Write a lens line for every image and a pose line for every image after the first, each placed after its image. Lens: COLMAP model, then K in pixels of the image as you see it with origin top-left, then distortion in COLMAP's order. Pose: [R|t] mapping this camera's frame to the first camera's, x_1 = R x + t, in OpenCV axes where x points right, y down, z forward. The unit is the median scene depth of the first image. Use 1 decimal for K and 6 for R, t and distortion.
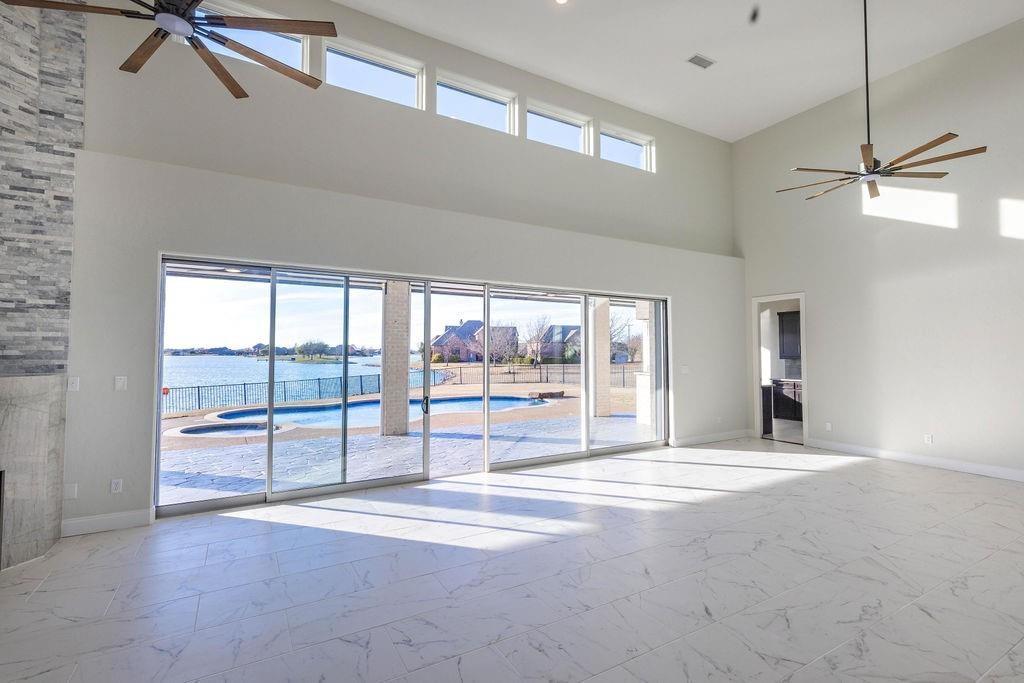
lens RADIAL K [[464.3, 0, 512.8], [0, 464.3, 341.2], [0, 0, 1]] dist [0.004339, 0.000324]
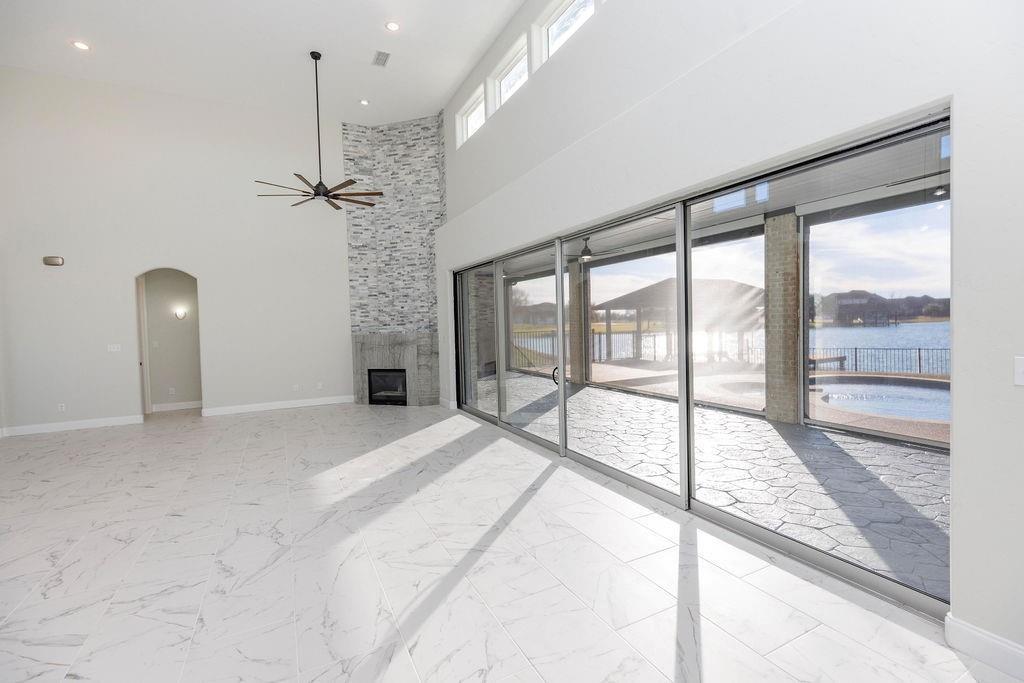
lens RADIAL K [[464.3, 0, 512.9], [0, 464.3, 340.1], [0, 0, 1]] dist [0.004339, 0.000324]
pose [[-0.050687, 0.036188, -0.998059, 1.357446], [0.056793, 0.997831, 0.033296, 0.063473], [0.997098, -0.054995, -0.052632, 1.652440]]
